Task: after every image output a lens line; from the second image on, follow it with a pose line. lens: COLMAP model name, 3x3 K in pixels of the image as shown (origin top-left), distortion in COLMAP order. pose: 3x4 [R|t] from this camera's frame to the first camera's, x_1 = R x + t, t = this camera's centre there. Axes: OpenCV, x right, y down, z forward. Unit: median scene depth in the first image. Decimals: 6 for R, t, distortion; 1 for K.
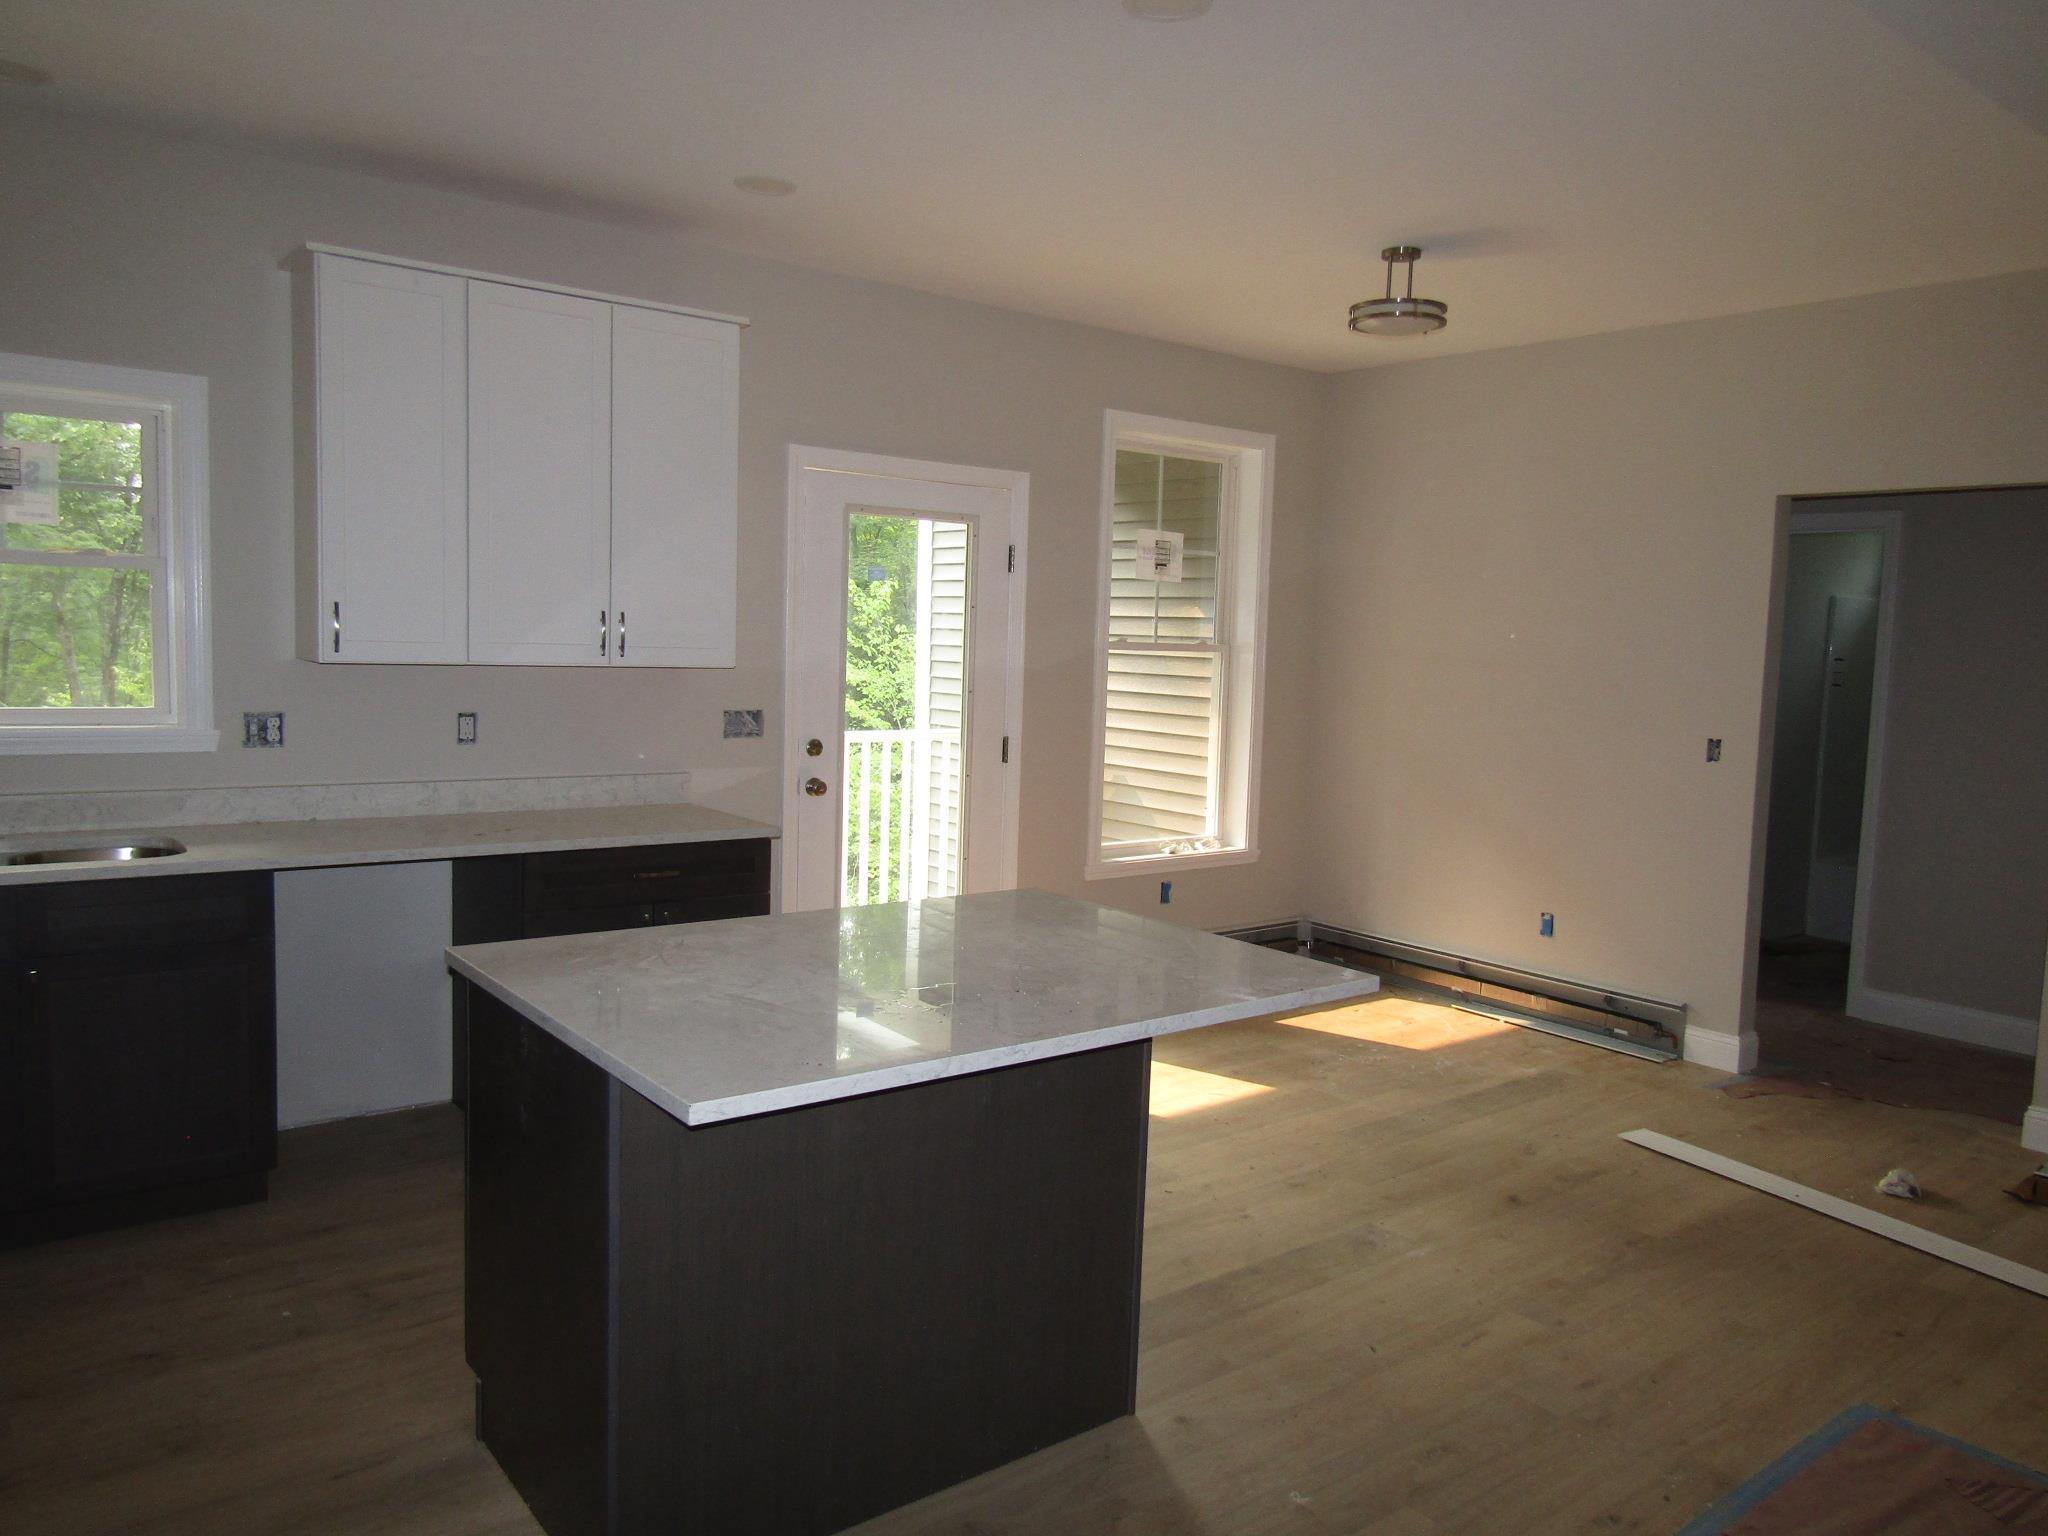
lens RADIAL K [[1441.7, 0, 1014.7], [0, 1441.7, 760.1], [0, 0, 1]] dist [-0.006933, -0.002059]
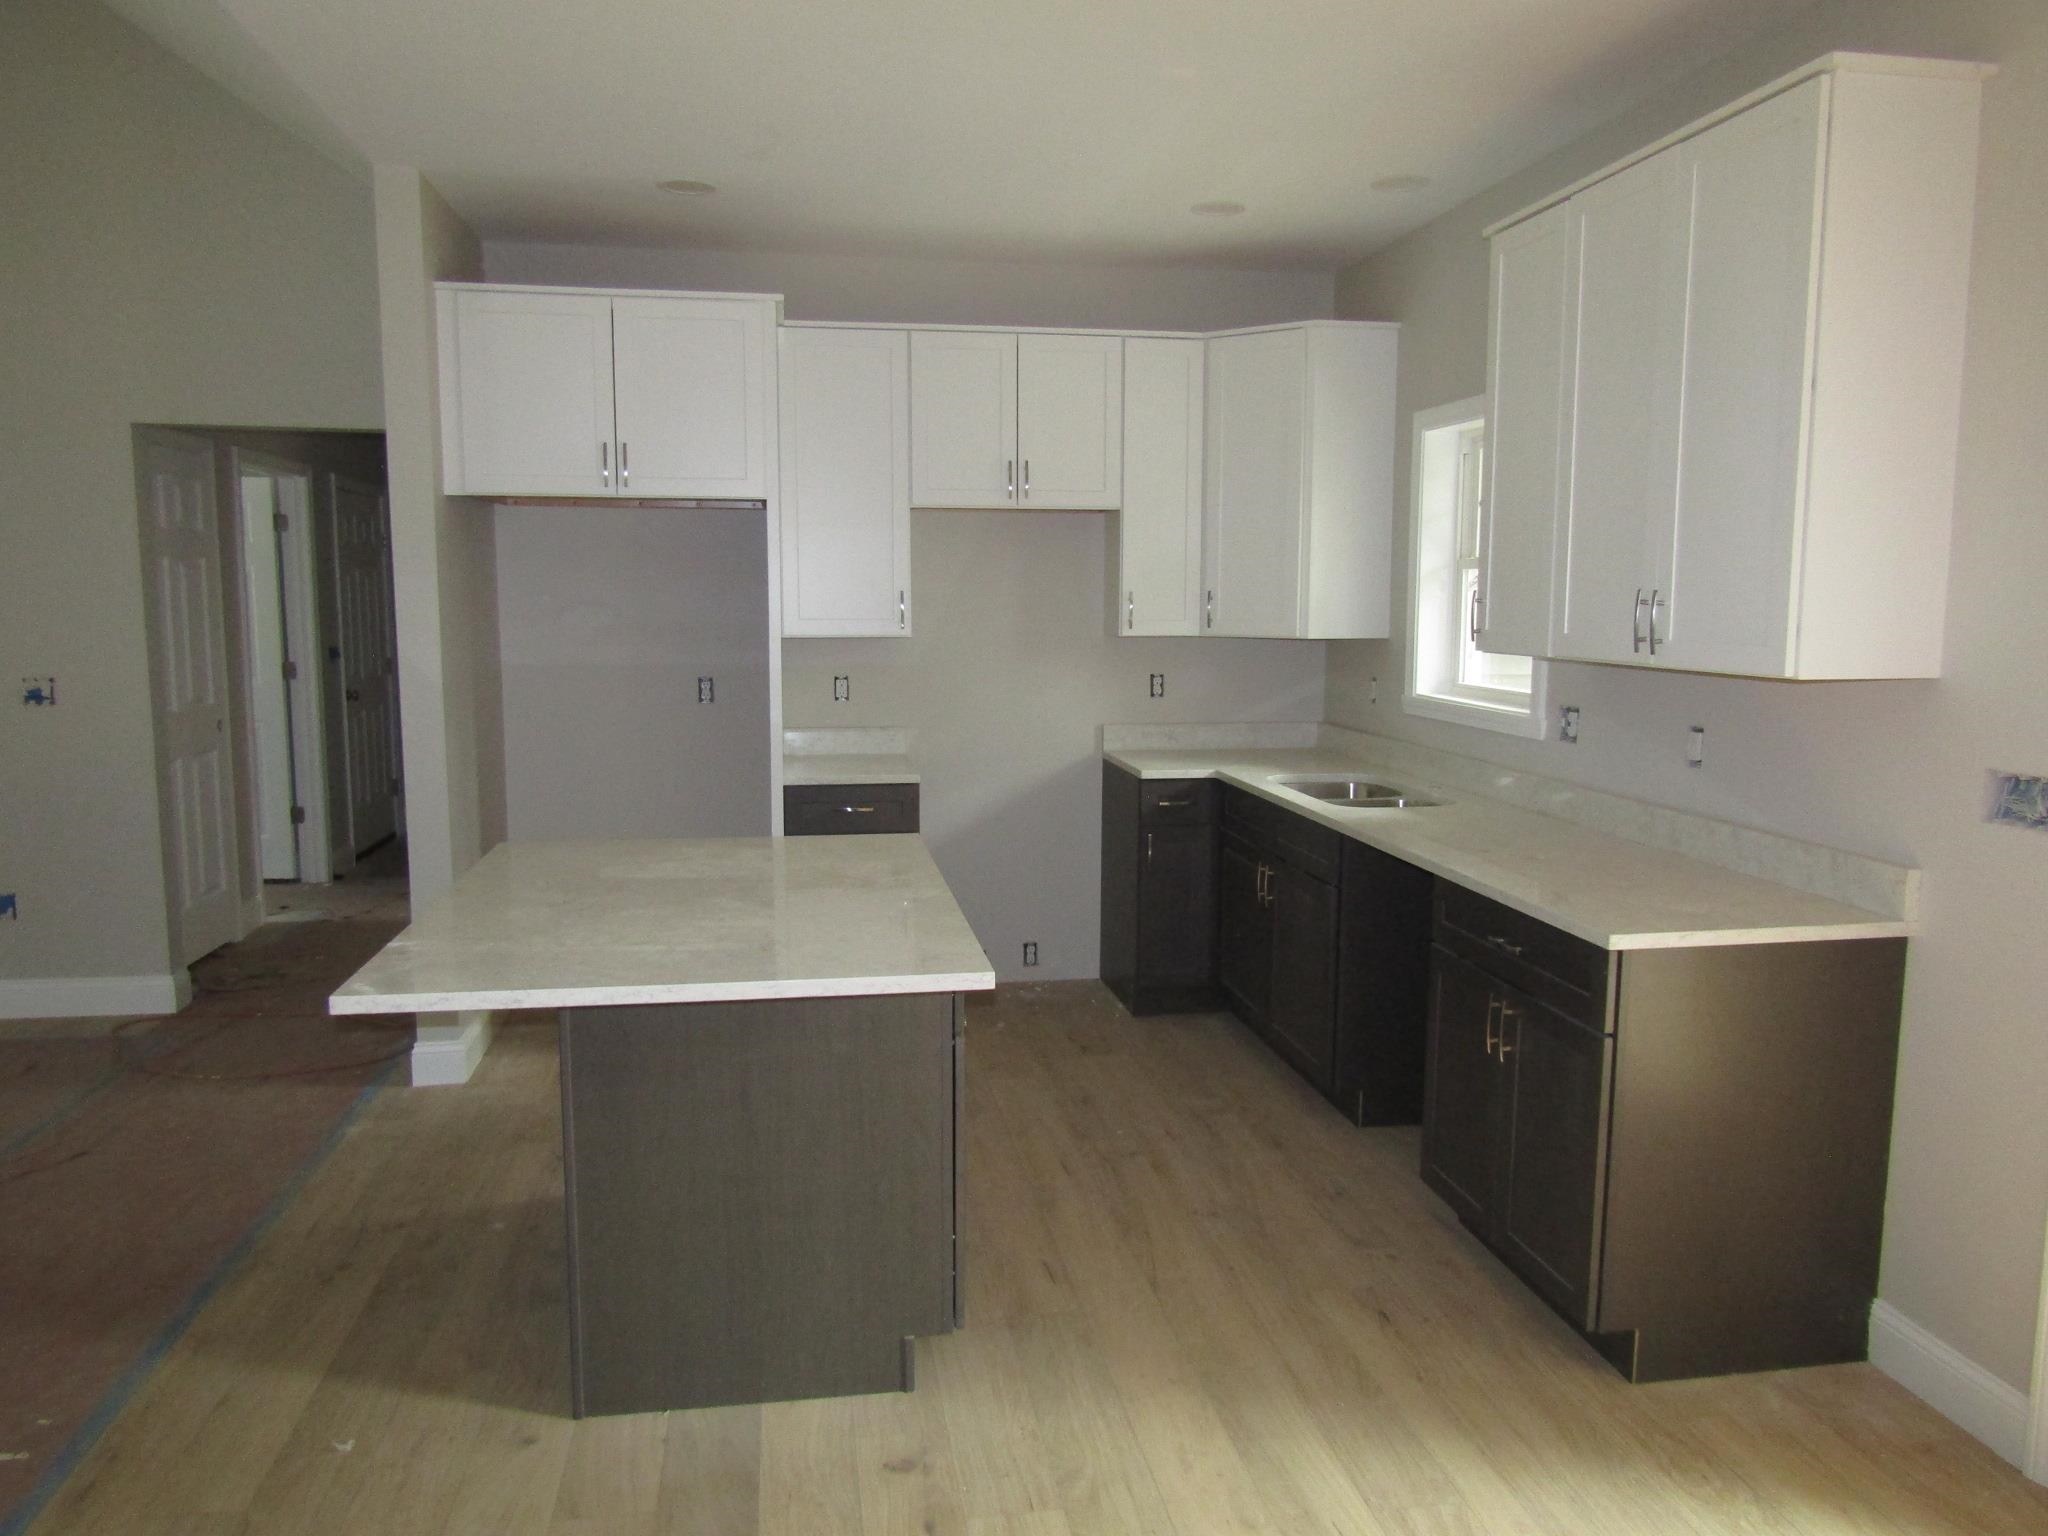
lens RADIAL K [[1432.0, 0, 1018.1], [0, 1432.0, 768.1], [0, 0, 1]] dist [-0.015831, 0.000648]
pose [[-0.471489, 0.076511, -0.878547, 0.497059], [-0.088773, 0.987051, 0.133602, -0.085395], [0.877393, 0.140983, -0.458592, 1.090837]]
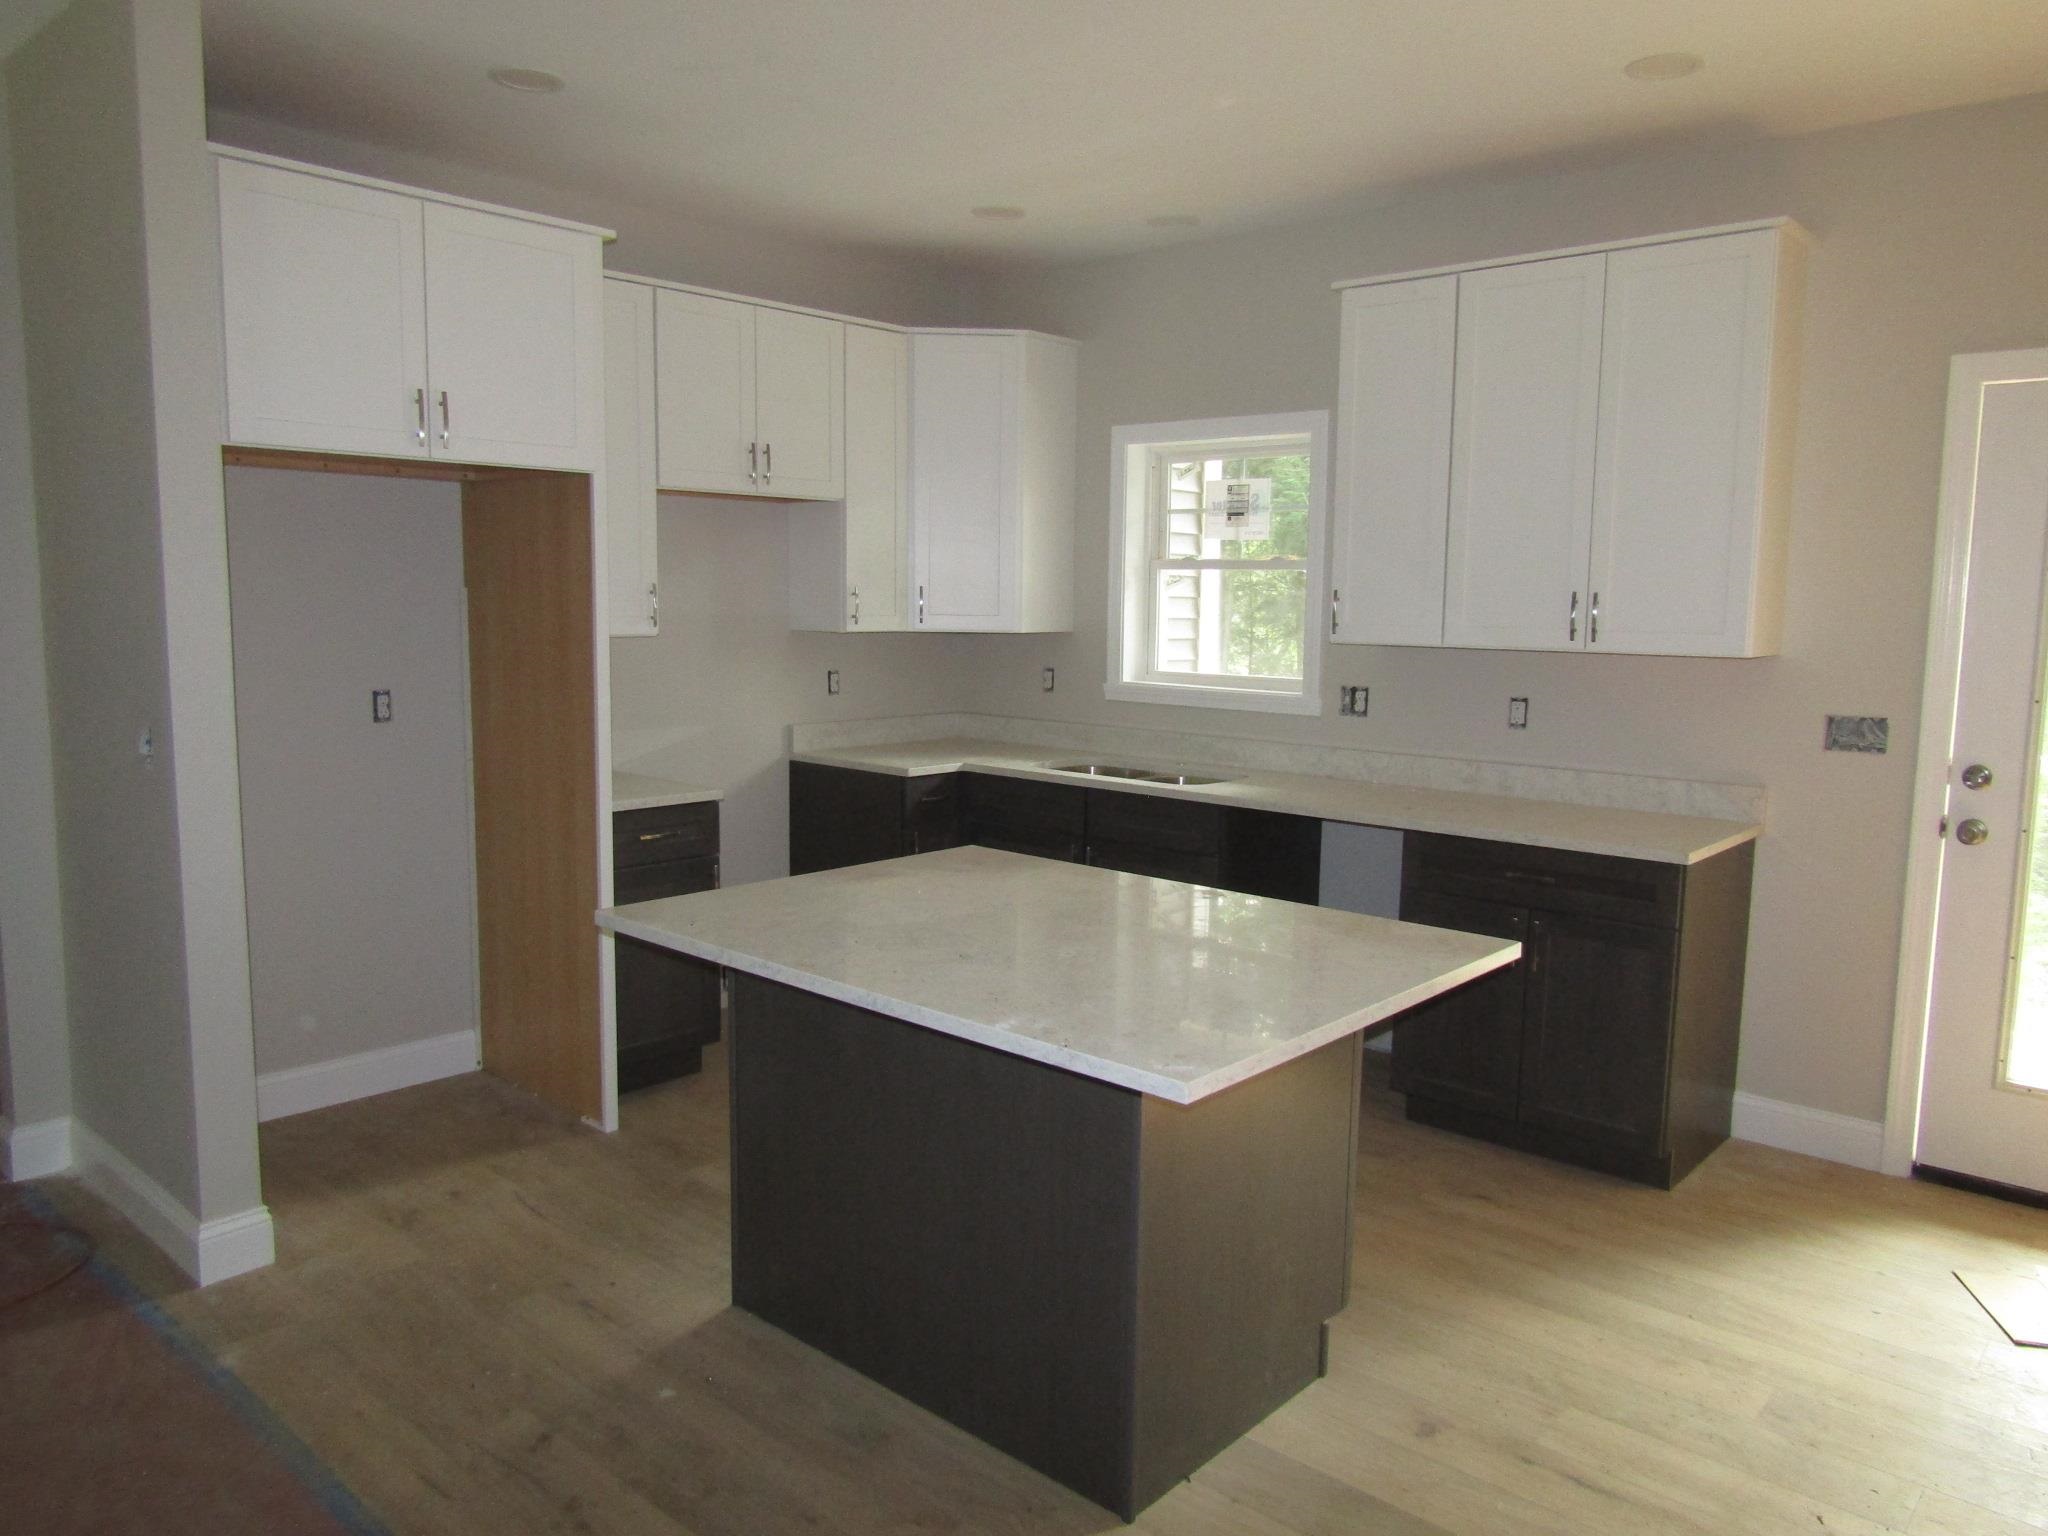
lens RADIAL K [[1441.7, 0, 1014.7], [0, 1441.7, 760.1], [0, 0, 1]] dist [-0.006933, -0.002059]
pose [[0.182284, 0.086526, -0.979431, 0.575390], [-0.088368, 0.993531, 0.071325, -0.031625], [0.979267, 0.073549, 0.188751, 0.493296]]
